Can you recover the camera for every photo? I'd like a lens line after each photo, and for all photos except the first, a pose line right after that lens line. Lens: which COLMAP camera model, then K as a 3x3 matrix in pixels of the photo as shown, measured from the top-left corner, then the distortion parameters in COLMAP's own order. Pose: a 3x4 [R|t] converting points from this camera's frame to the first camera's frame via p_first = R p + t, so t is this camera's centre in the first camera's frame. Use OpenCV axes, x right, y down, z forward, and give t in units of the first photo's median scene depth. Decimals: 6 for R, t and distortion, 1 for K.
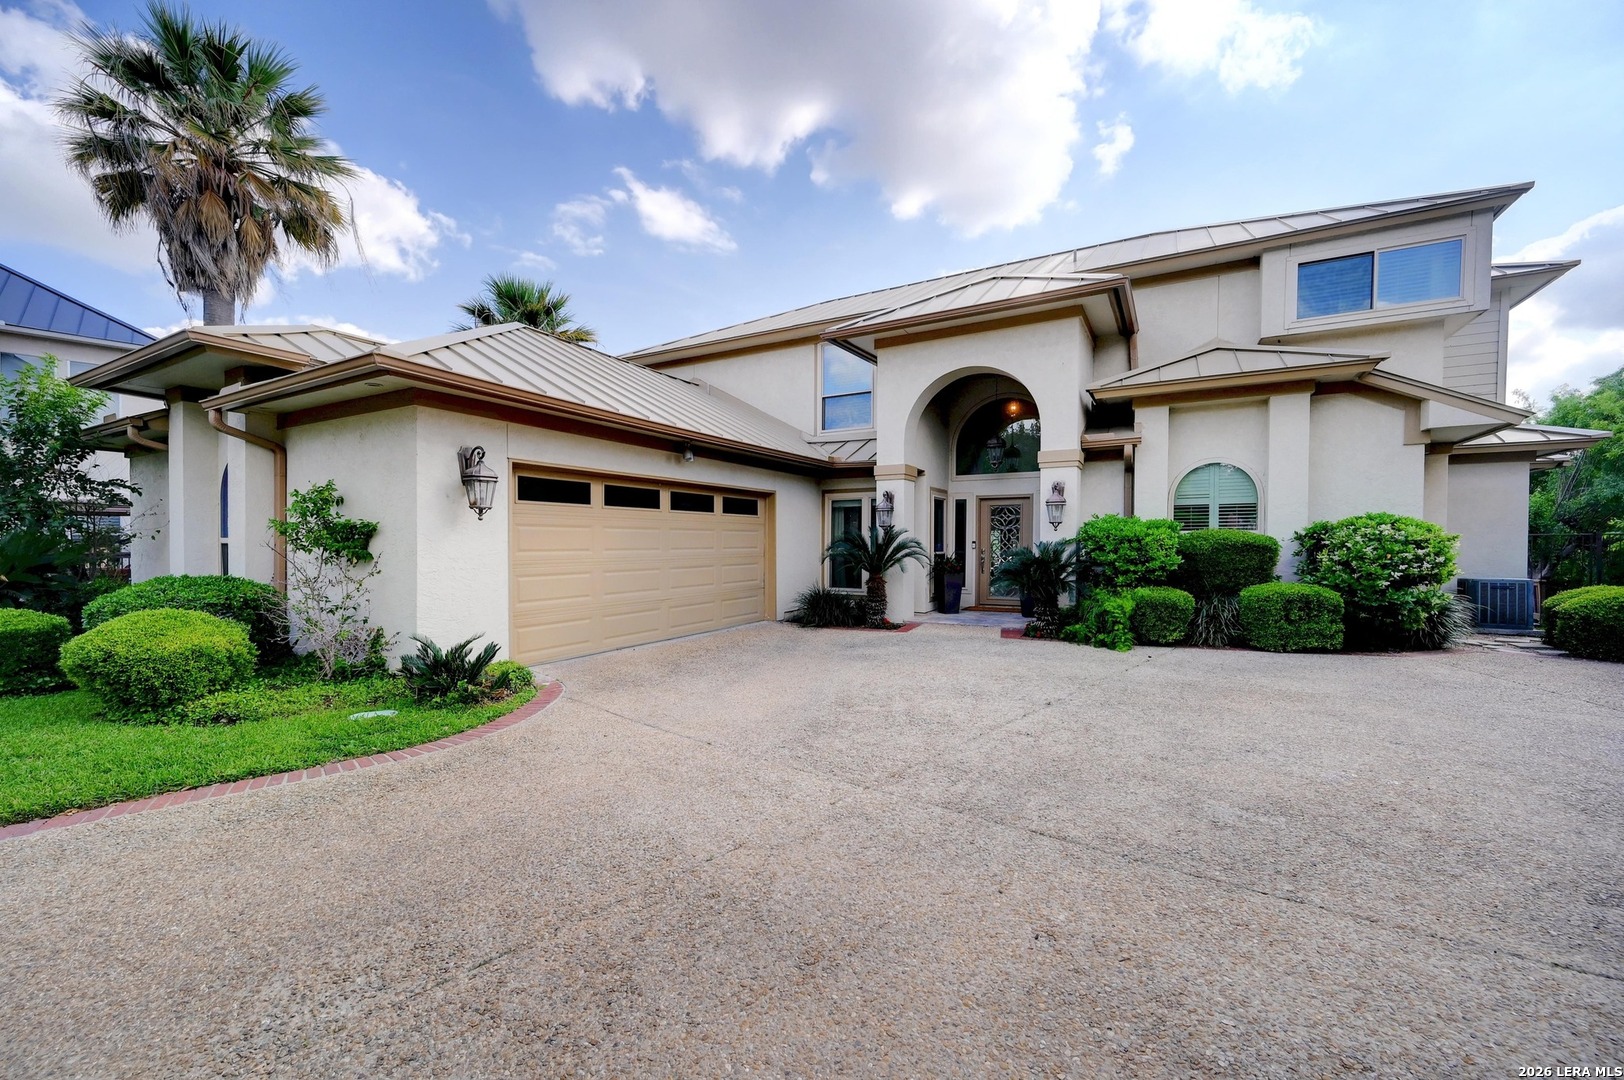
lens RADIAL K [[644.2, 0, 806.3], [0, 644.2, 541.9], [0, 0, 1]] dist [-0.000410, 0.001370]
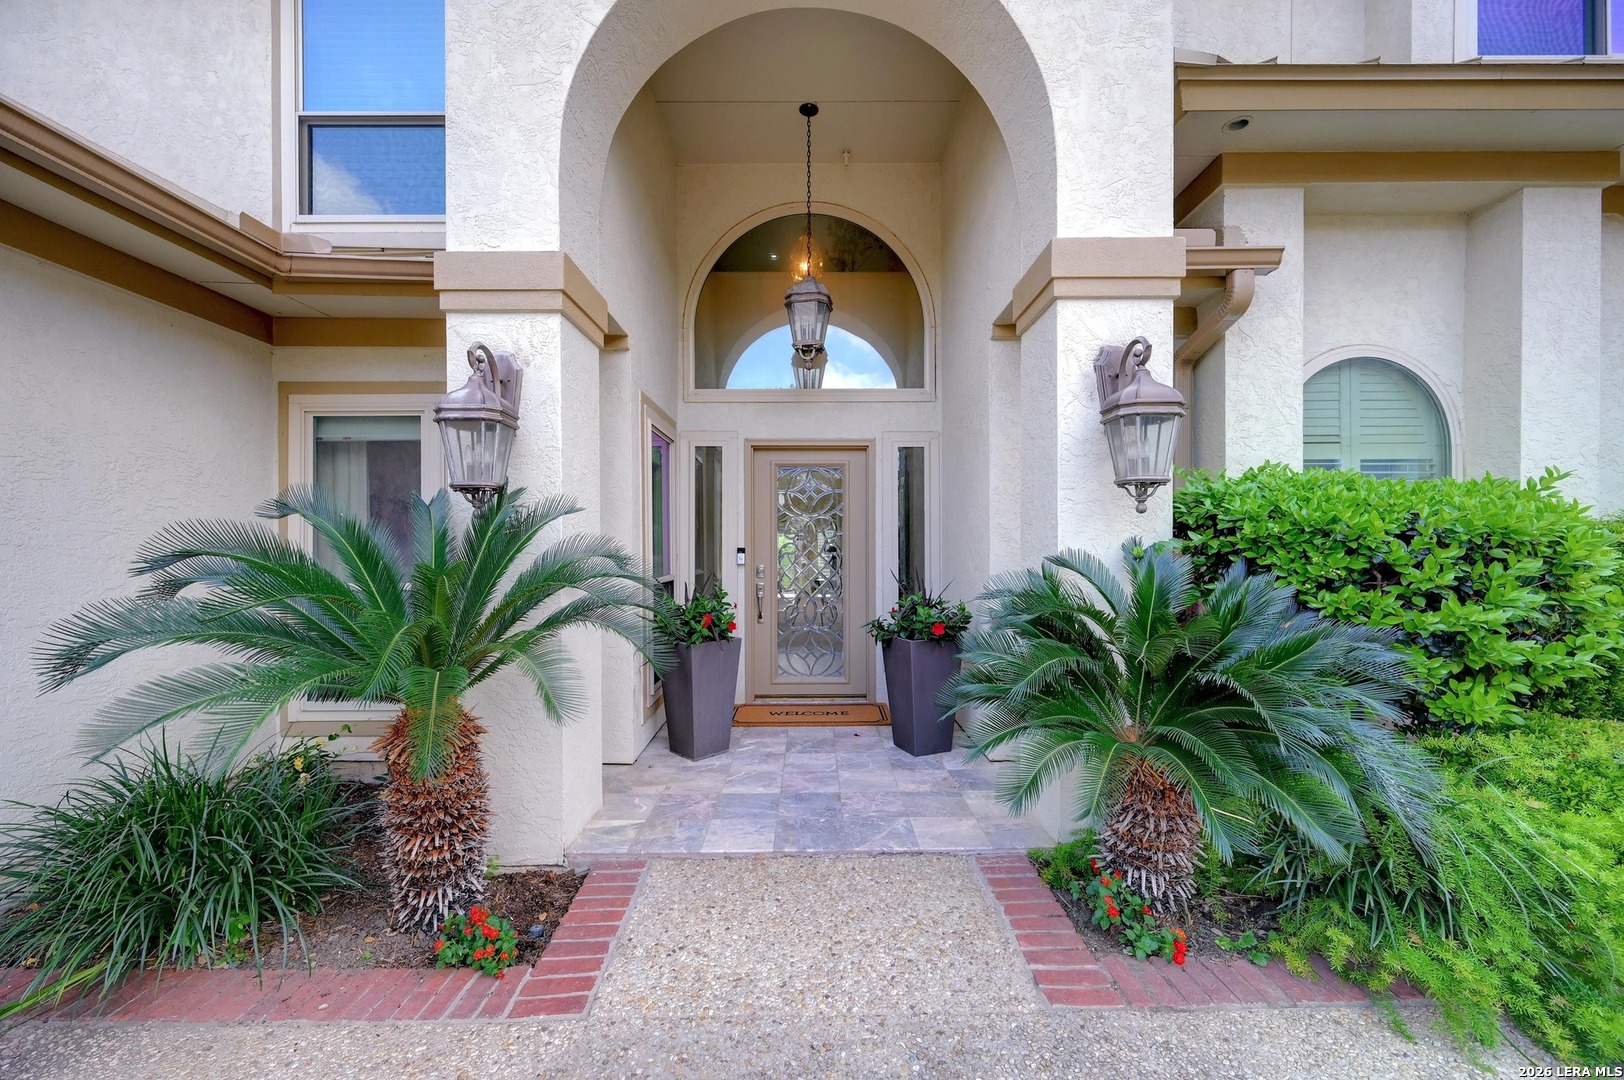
lens RADIAL K [[644.2, 0, 807.5], [0, 644.2, 537.3], [0, 0, 1]] dist [-0.000410, 0.001370]
pose [[0.876283, -0.010029, 0.481693, 0.107652], [0.013113, 0.999909, -0.003036, -0.003338], [-0.481619, 0.008977, 0.876335, 0.687401]]
